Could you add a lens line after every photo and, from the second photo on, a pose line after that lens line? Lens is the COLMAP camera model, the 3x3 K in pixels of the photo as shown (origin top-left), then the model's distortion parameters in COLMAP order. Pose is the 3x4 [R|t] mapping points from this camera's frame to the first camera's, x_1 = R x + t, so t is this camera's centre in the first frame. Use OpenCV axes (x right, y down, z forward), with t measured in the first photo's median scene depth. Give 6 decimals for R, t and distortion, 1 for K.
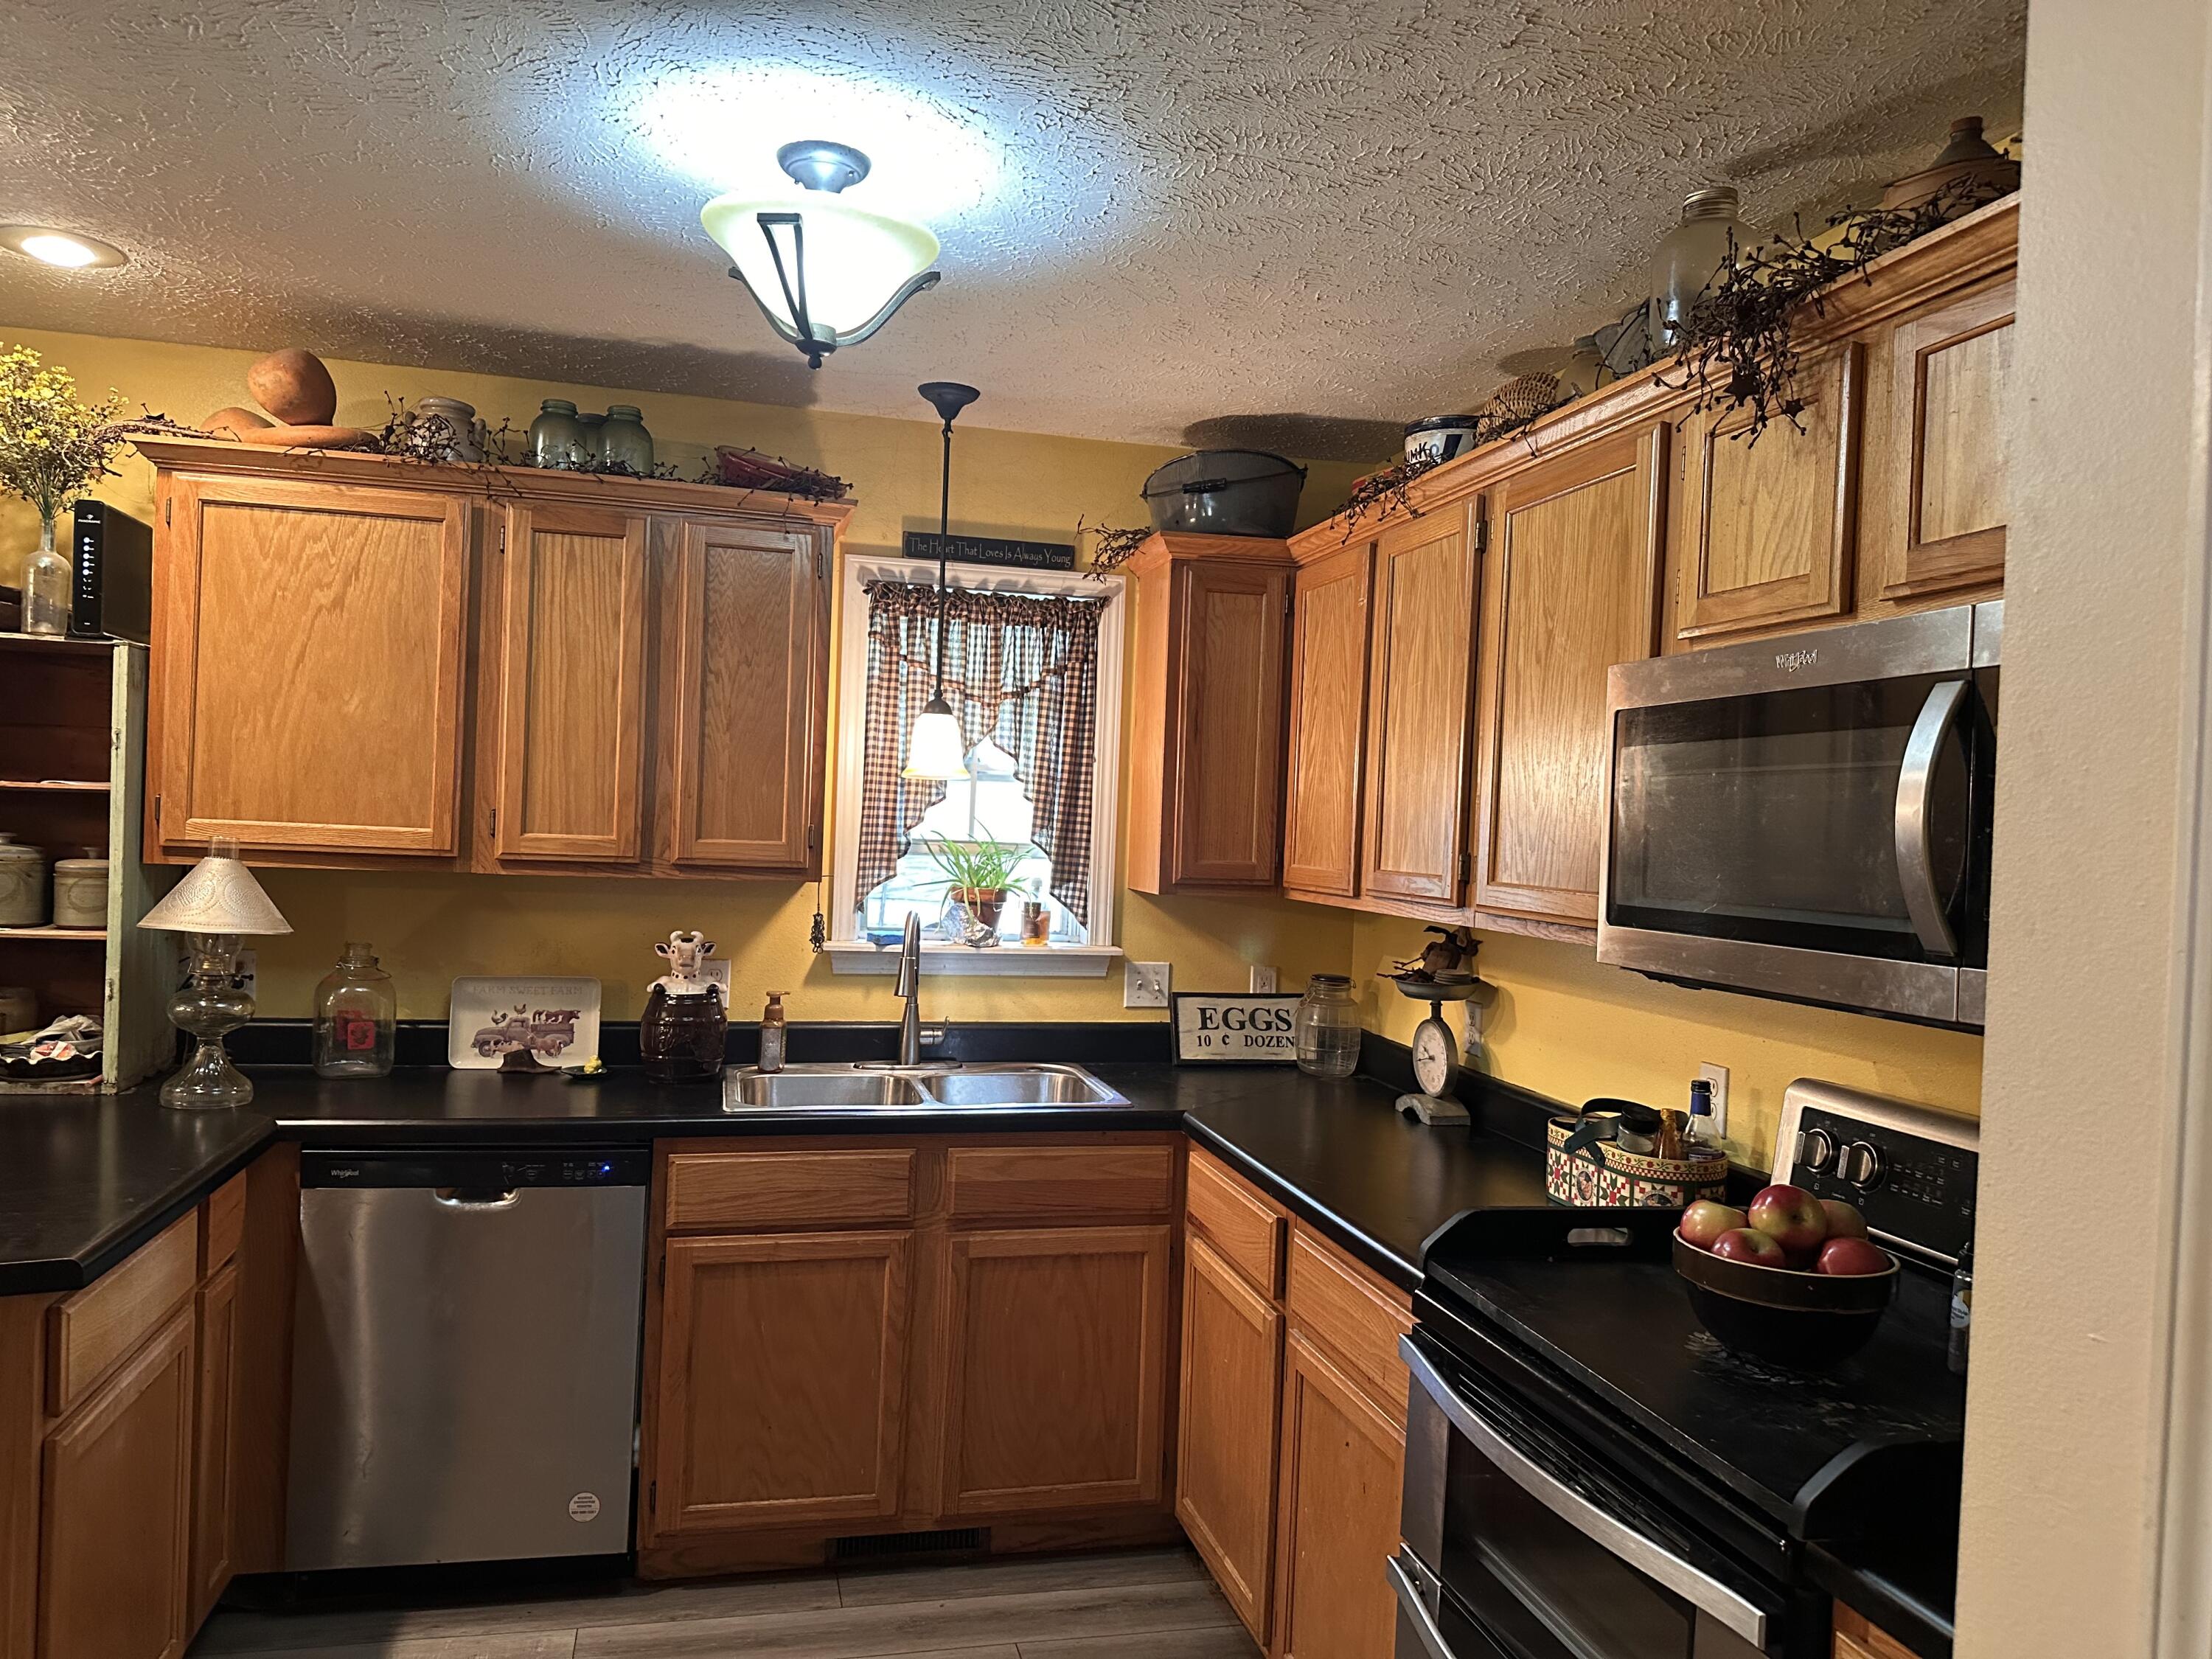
lens RADIAL K [[1545.3, 0, 1090.3], [0, 1545.3, 841.6], [0, 0, 1]] dist [0.069957, -0.089711]
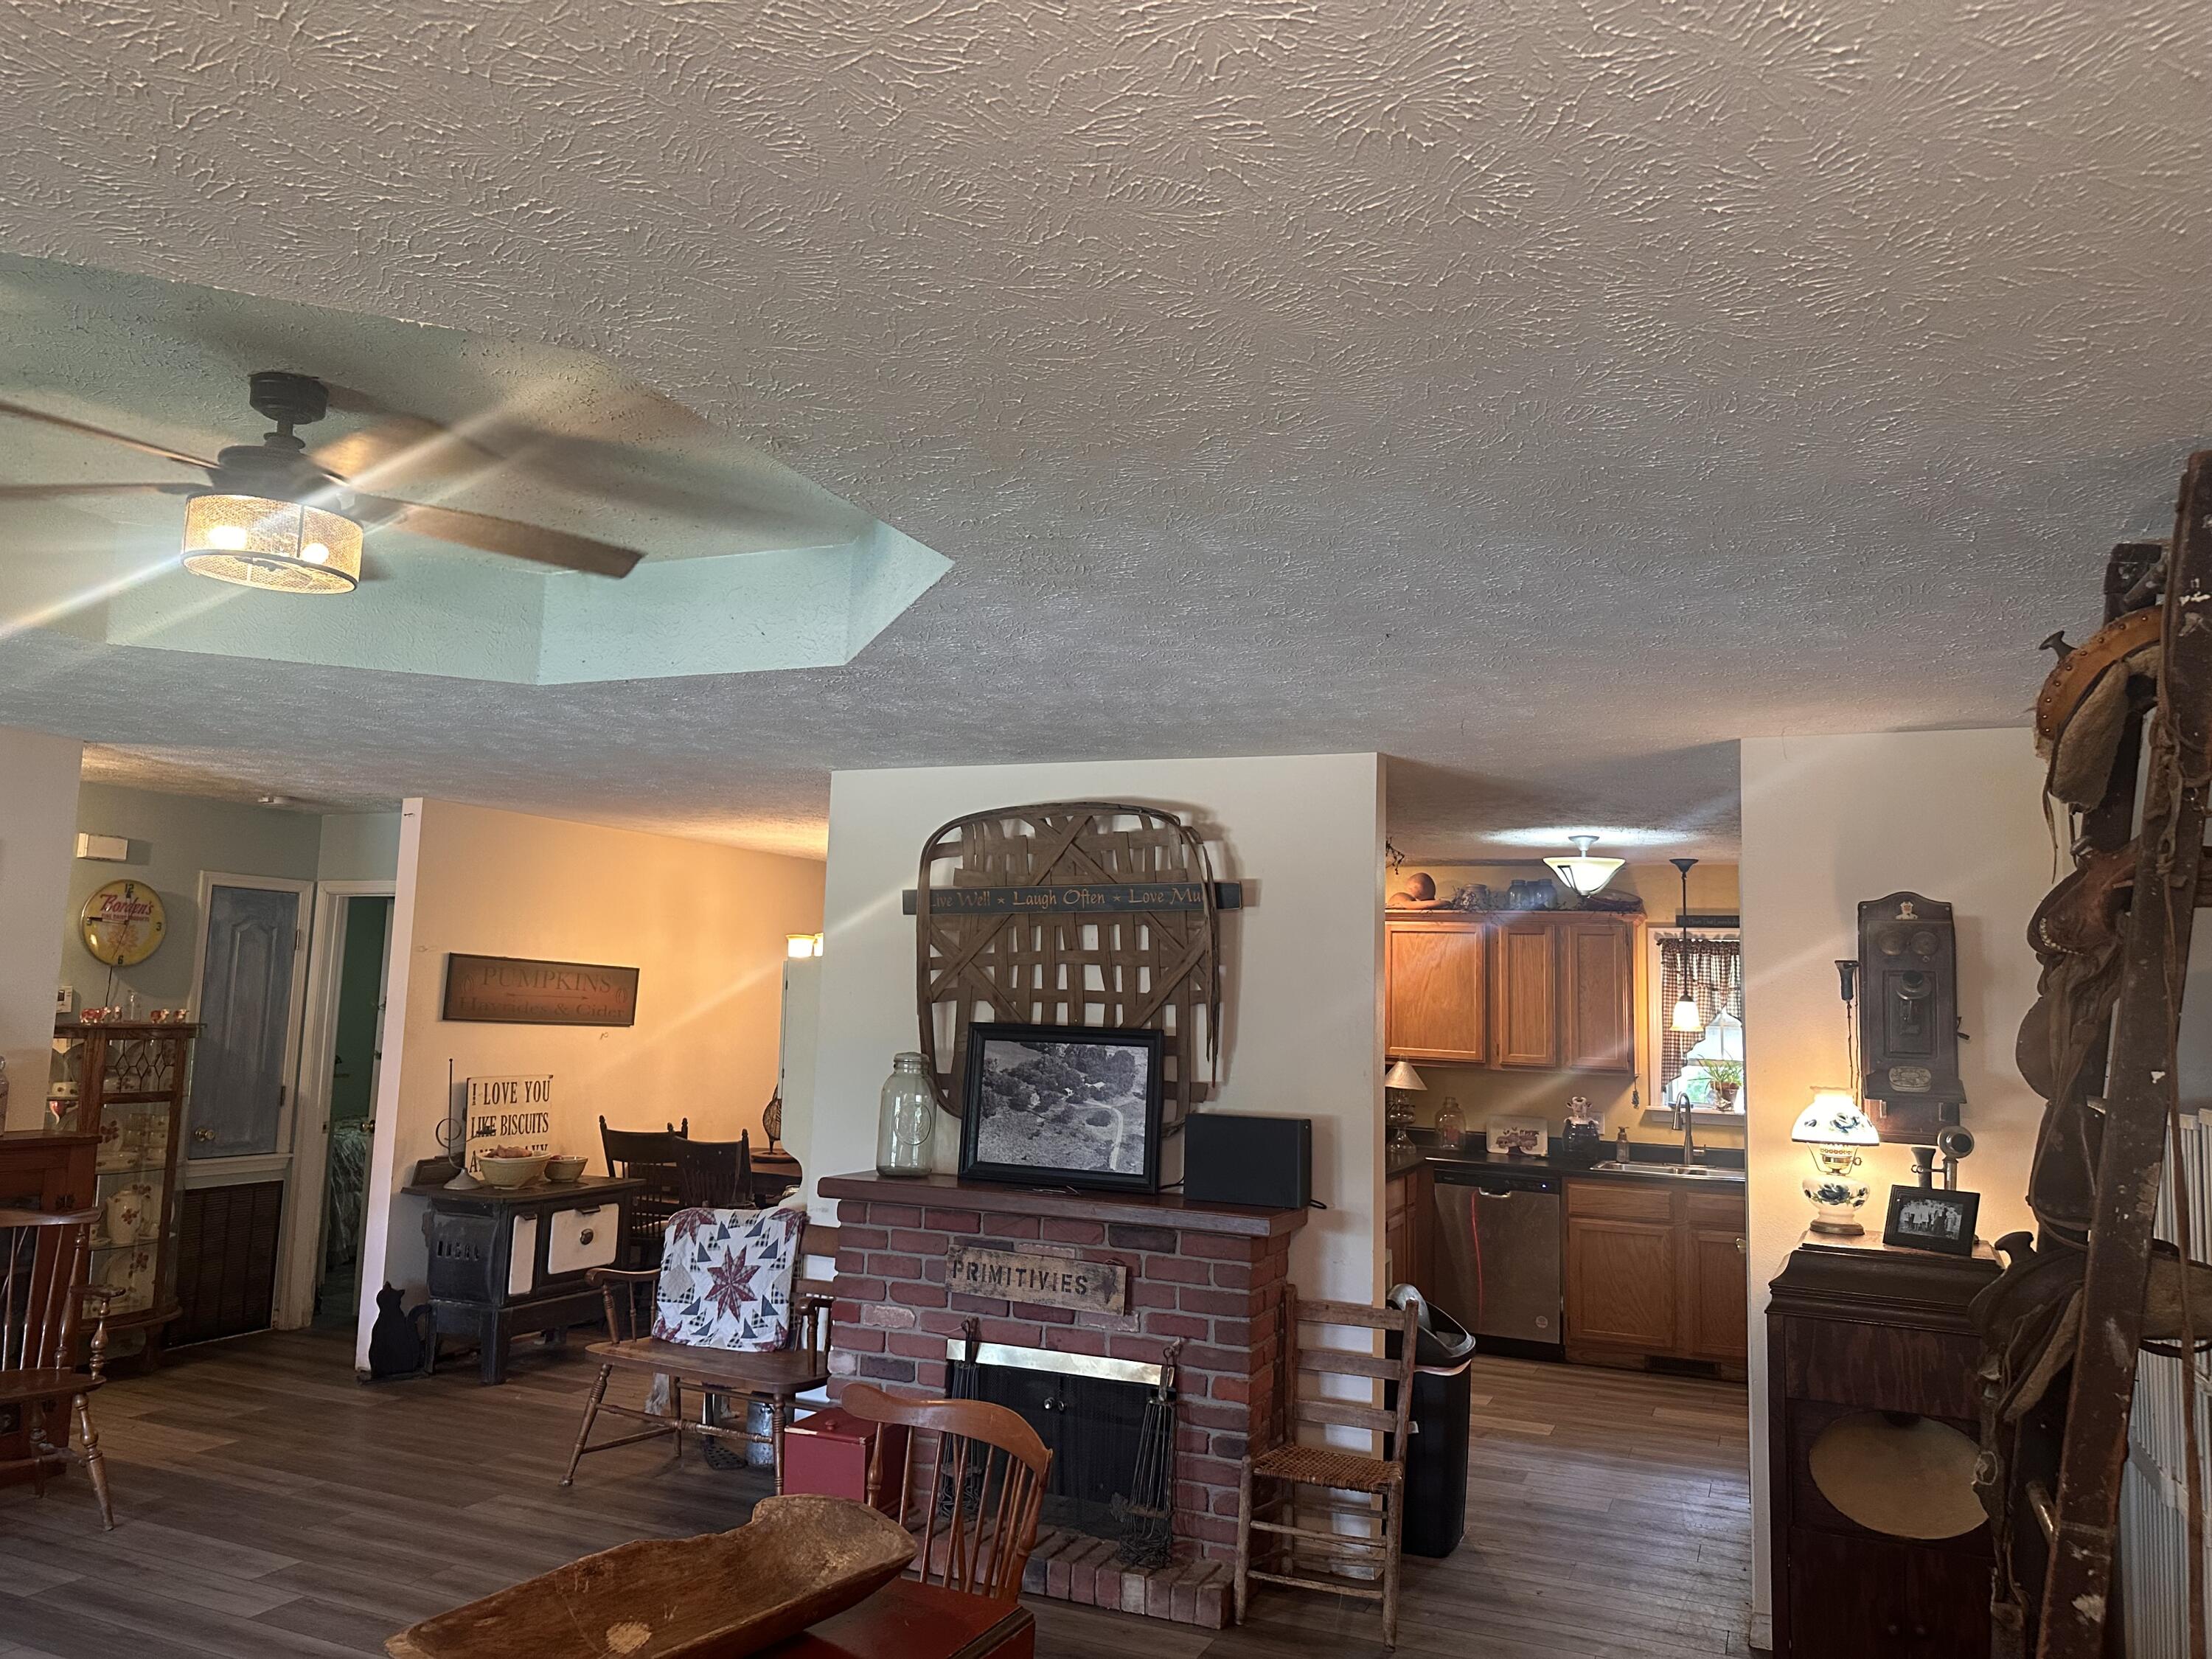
lens RADIAL K [[1545.3, 0, 1092.1], [0, 1545.3, 812.8], [0, 0, 1]] dist [0.069957, -0.089711]
pose [[0.793447, -0.089760, -0.601984, 0.670720], [-0.005068, 0.988057, -0.154005, -0.000164], [0.608618, 0.125246, 0.783516, -1.478025]]
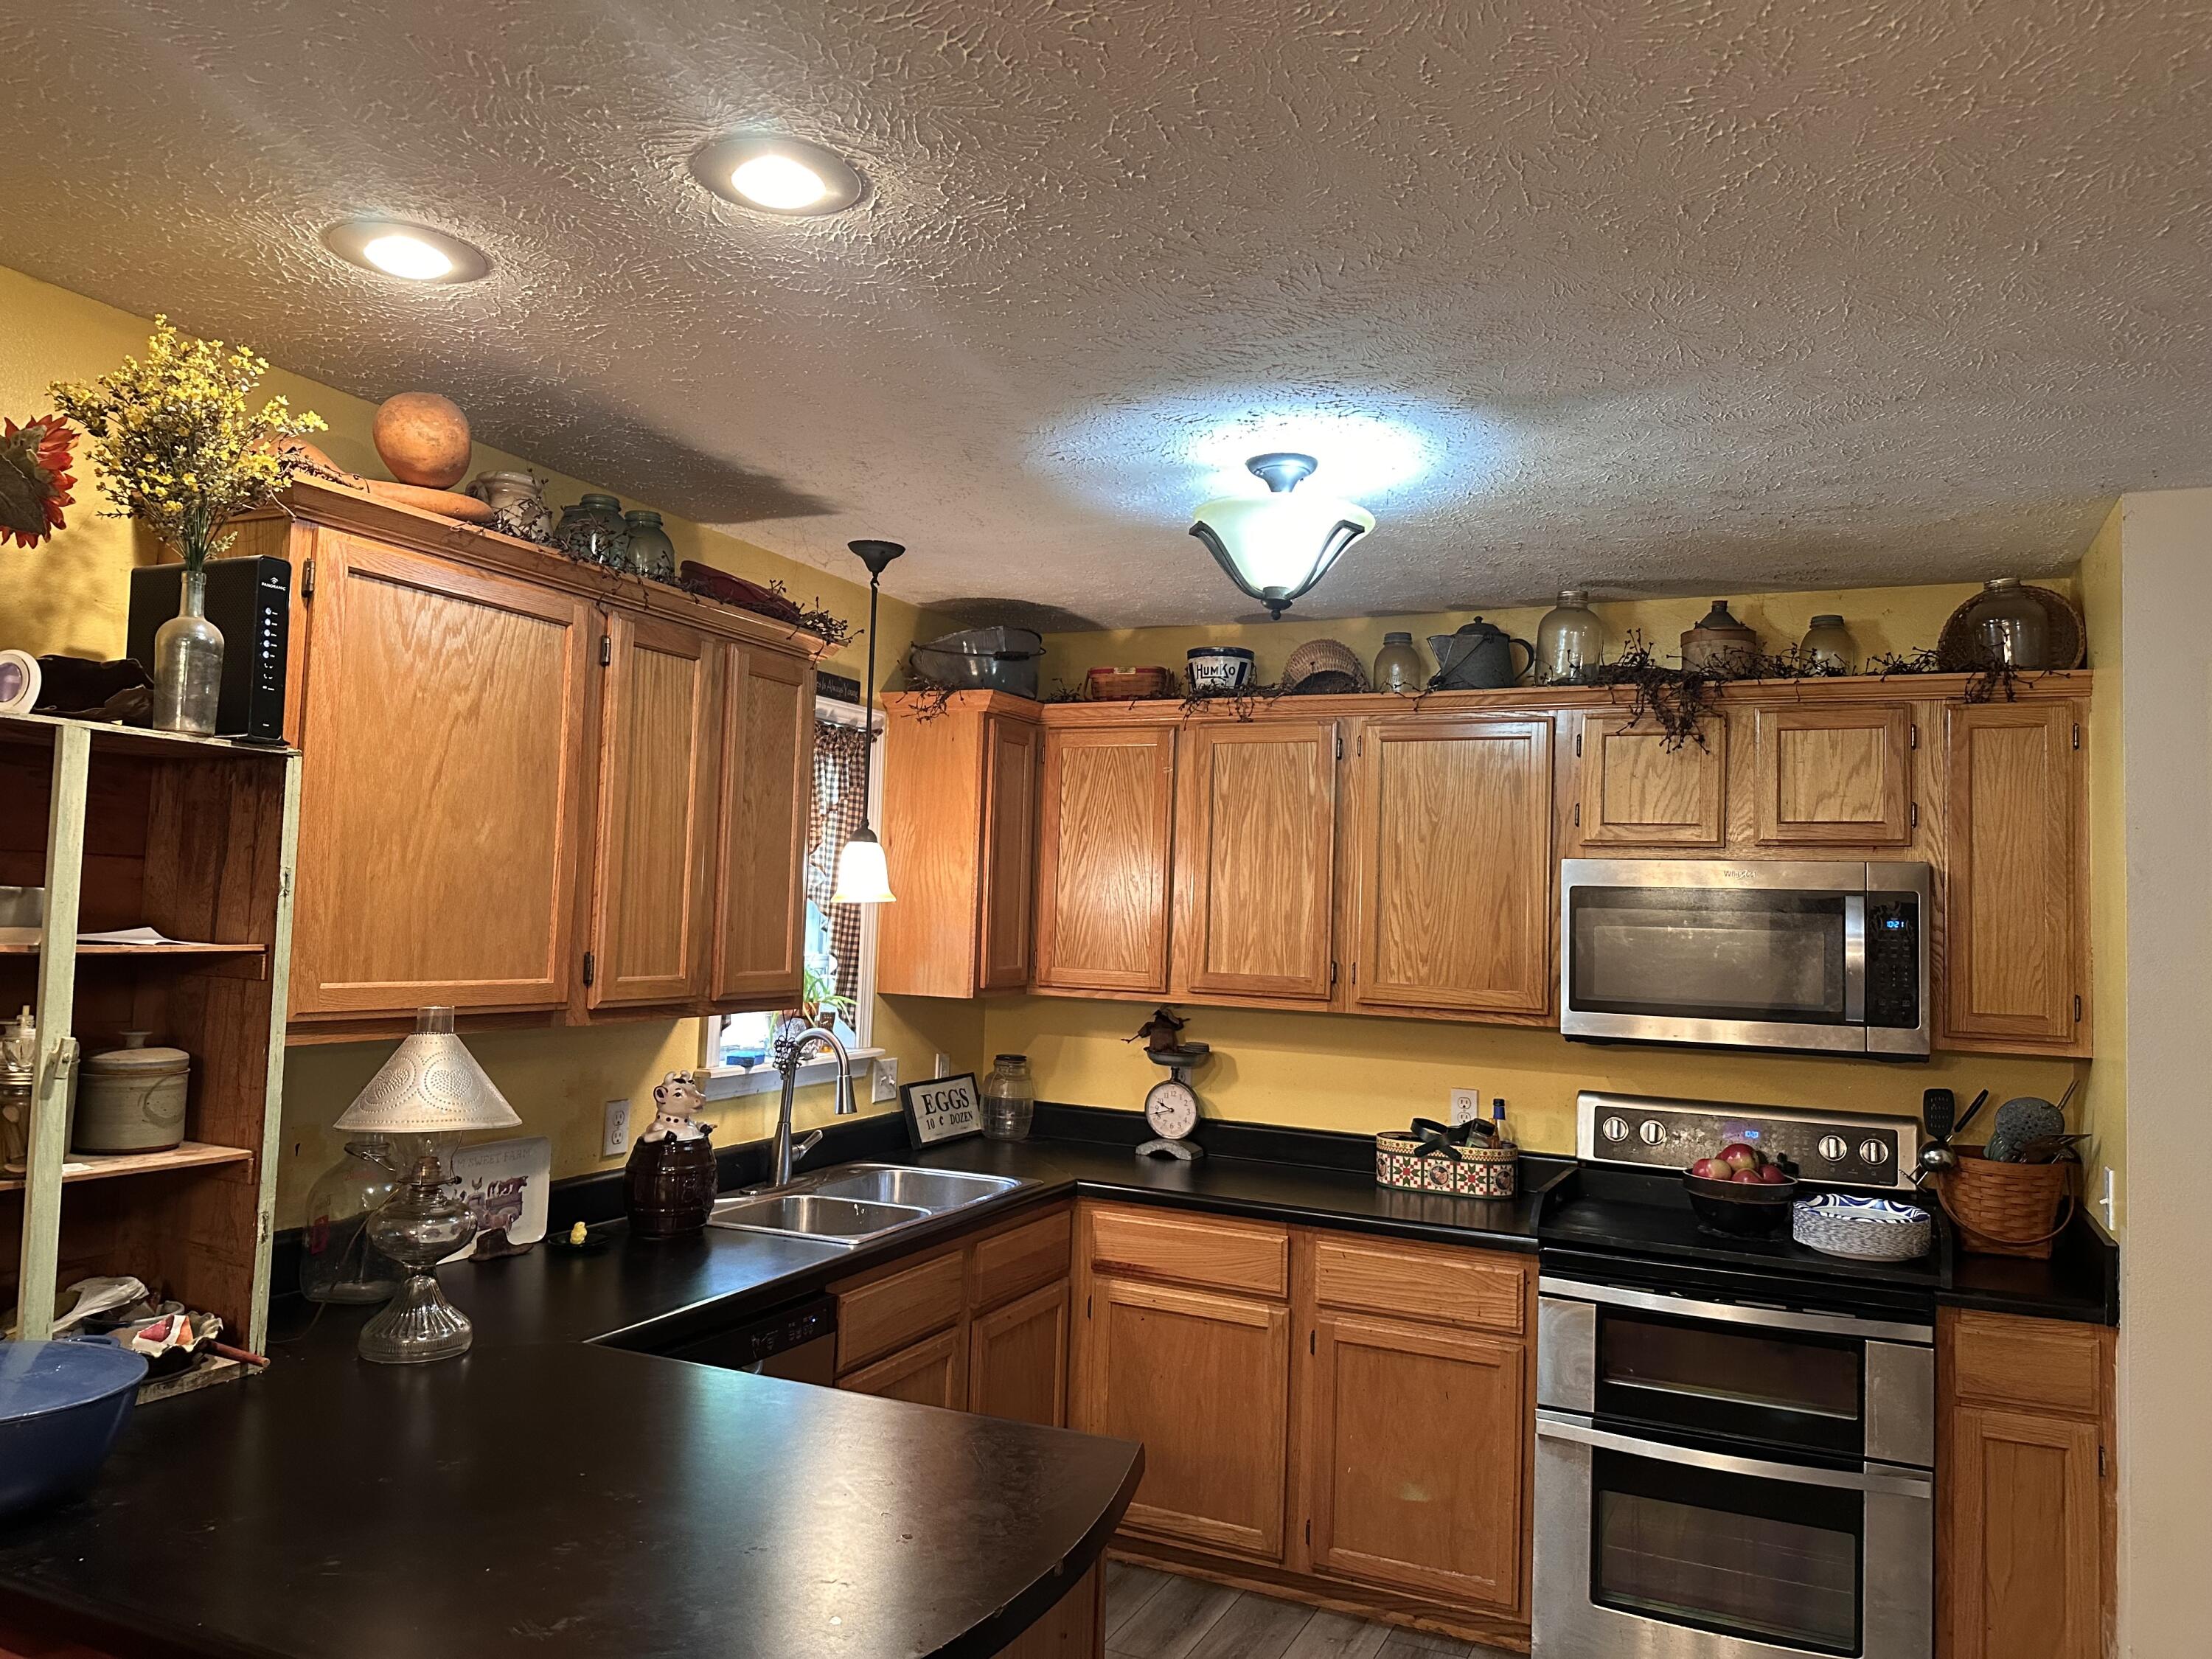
lens RADIAL K [[1545.3, 0, 1122.6], [0, 1545.3, 818.2], [0, 0, 1]] dist [0.069957, -0.089711]
pose [[0.617844, 0.030456, 0.785710, -0.917362], [-0.000477, 0.999264, -0.038360, -0.064682], [-0.786300, 0.023326, 0.617404, 0.224108]]
